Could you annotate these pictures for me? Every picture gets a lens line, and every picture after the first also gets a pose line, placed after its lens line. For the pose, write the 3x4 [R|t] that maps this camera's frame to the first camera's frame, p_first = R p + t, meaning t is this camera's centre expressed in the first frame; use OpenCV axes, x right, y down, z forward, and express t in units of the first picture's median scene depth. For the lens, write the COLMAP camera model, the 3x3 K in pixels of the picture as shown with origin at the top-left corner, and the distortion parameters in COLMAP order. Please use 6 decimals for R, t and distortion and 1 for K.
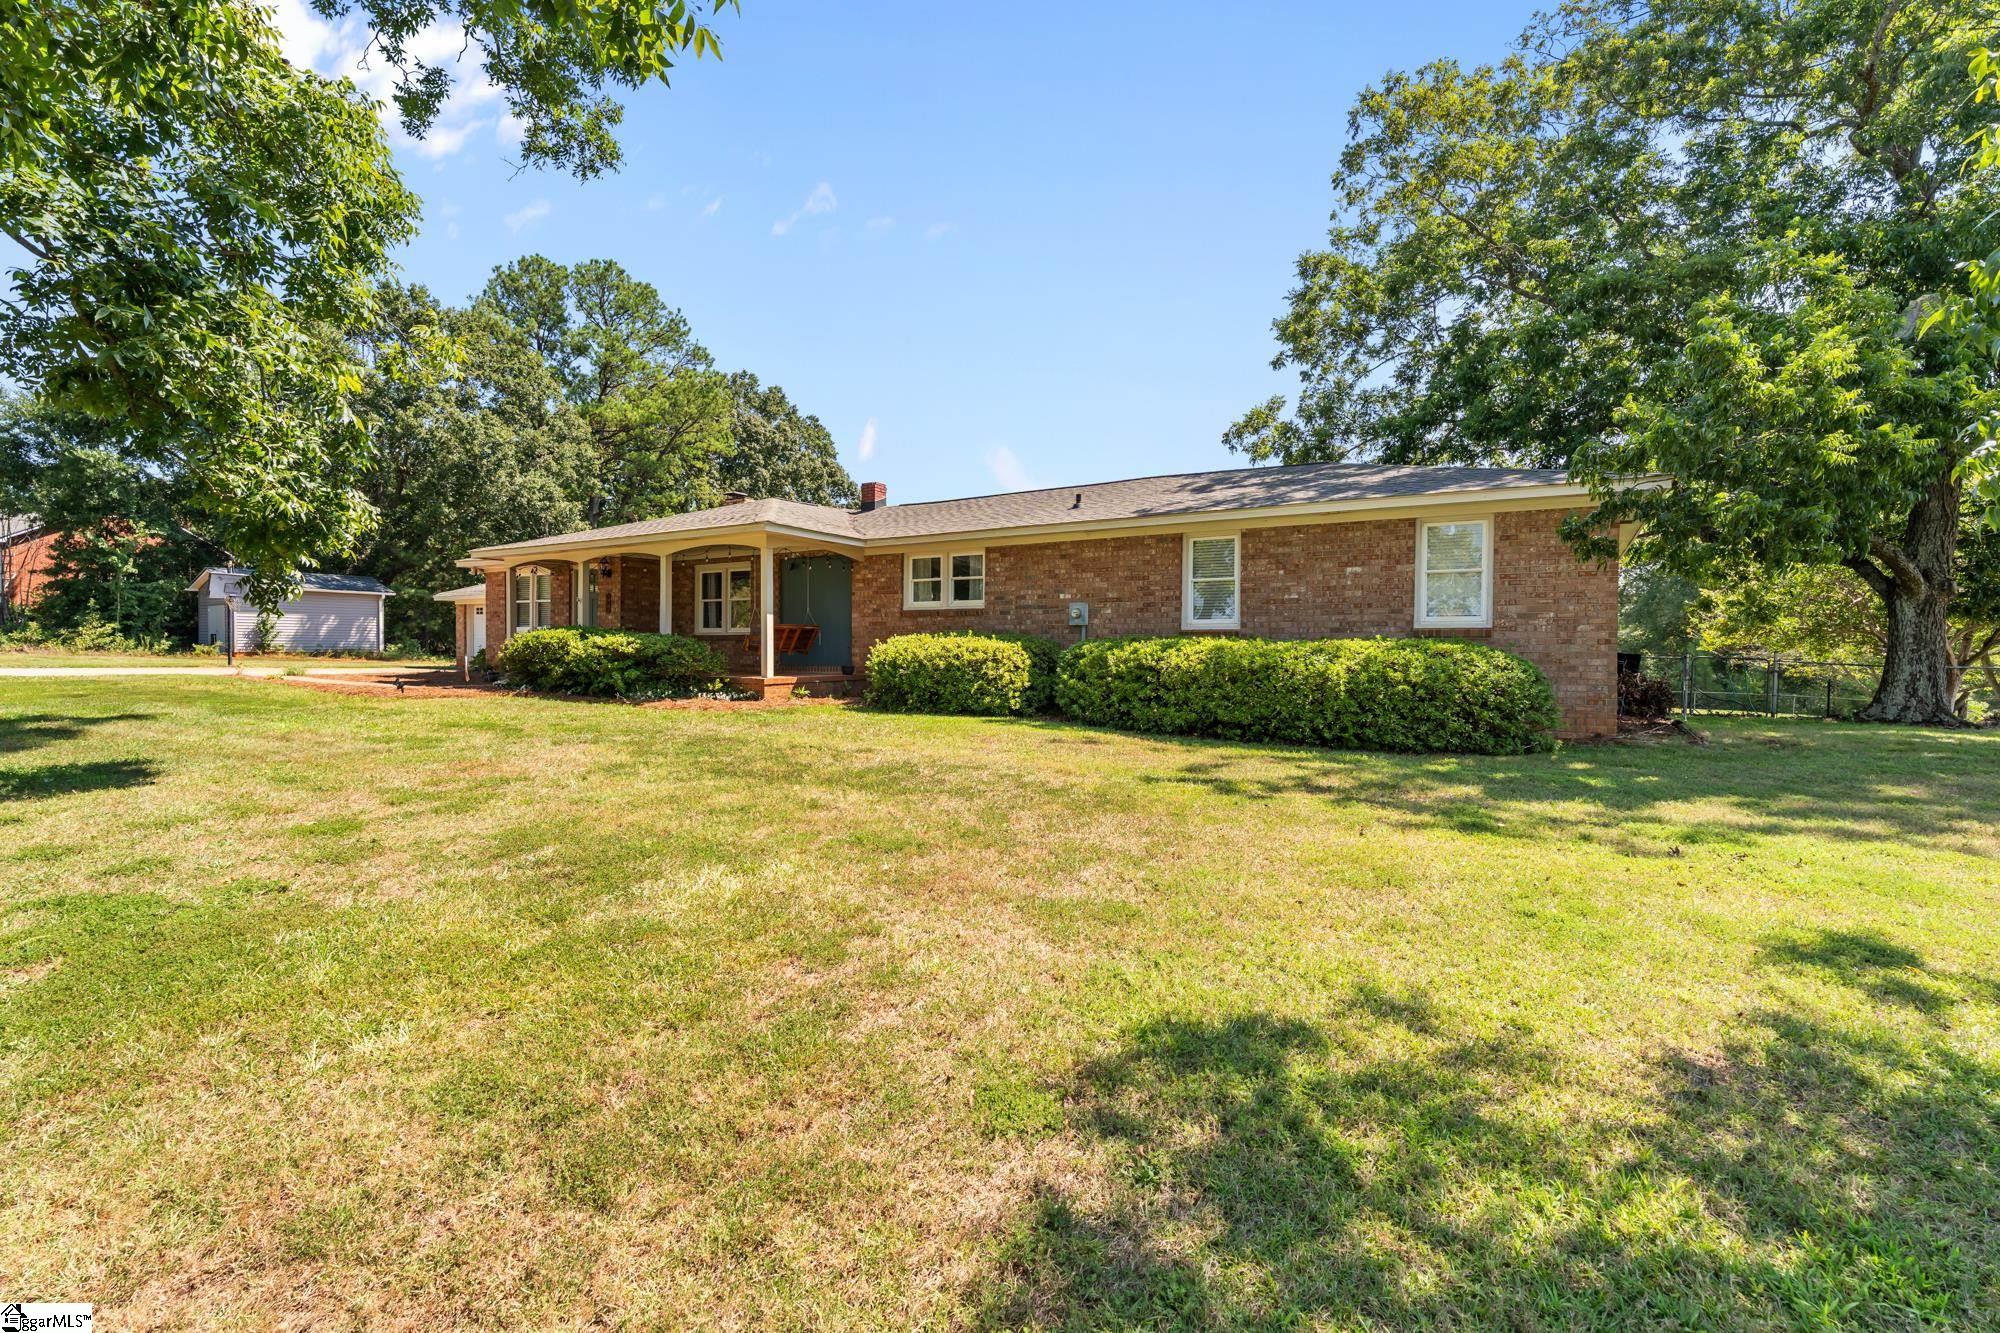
lens RADIAL K [[909.4, 0, 998.8], [0, 909.4, 664.5], [0, 0, 1]] dist [-0.001025, -0.000693]
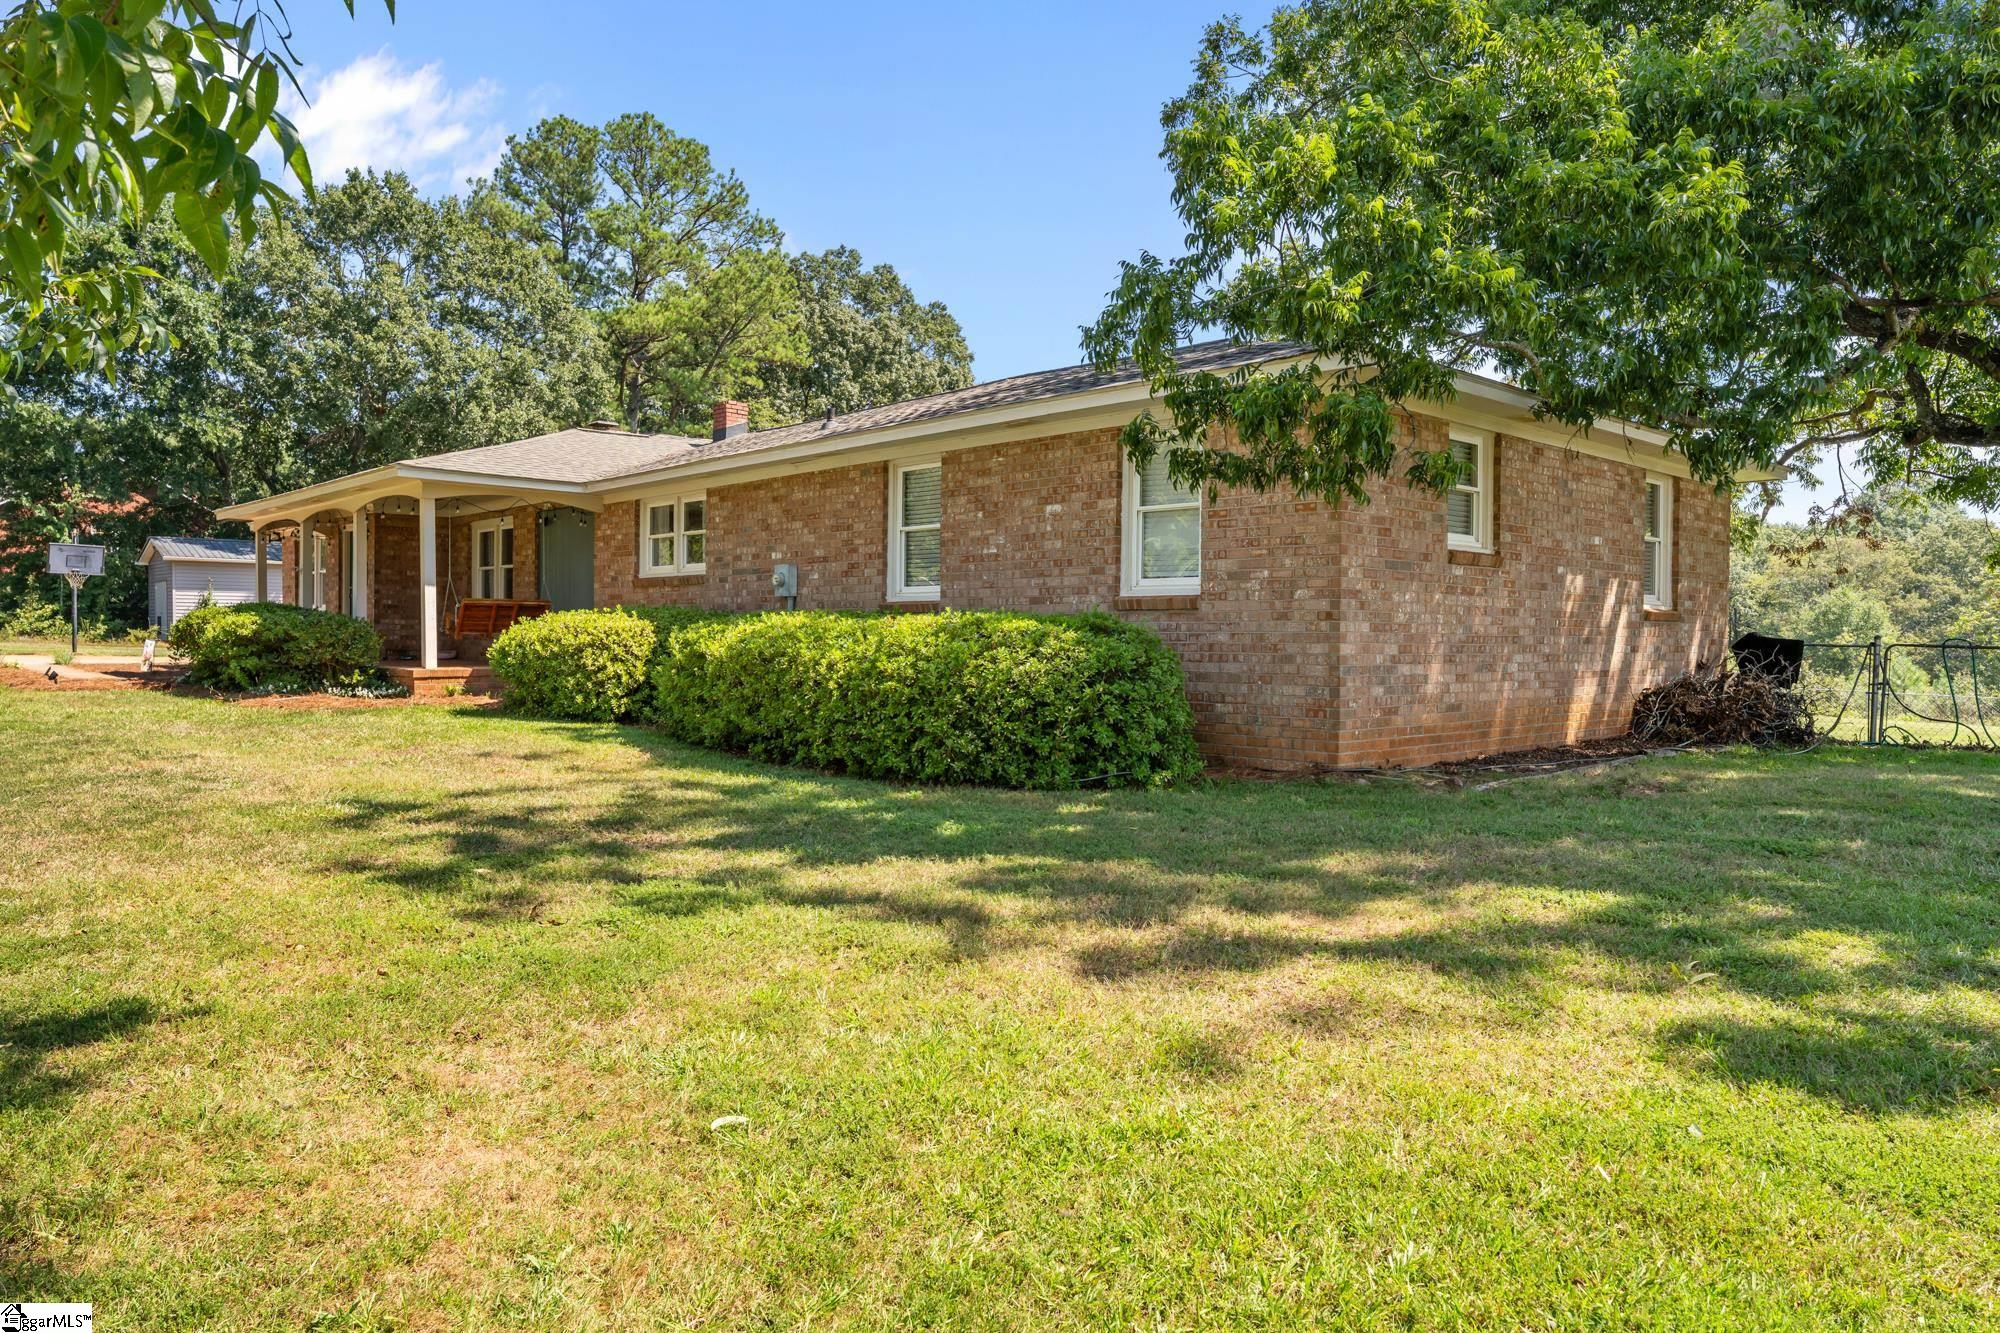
lens RADIAL K [[1350.0, 0, 1000.1], [0, 1350.0, 665.0], [0, 0, 1]] dist [-0.001369, 0.001868]
pose [[0.962440, 0.005590, -0.271436, 0.194756], [-0.004377, 0.999978, 0.005072, 0.001342], [0.271458, -0.003693, 0.962443, 0.015375]]
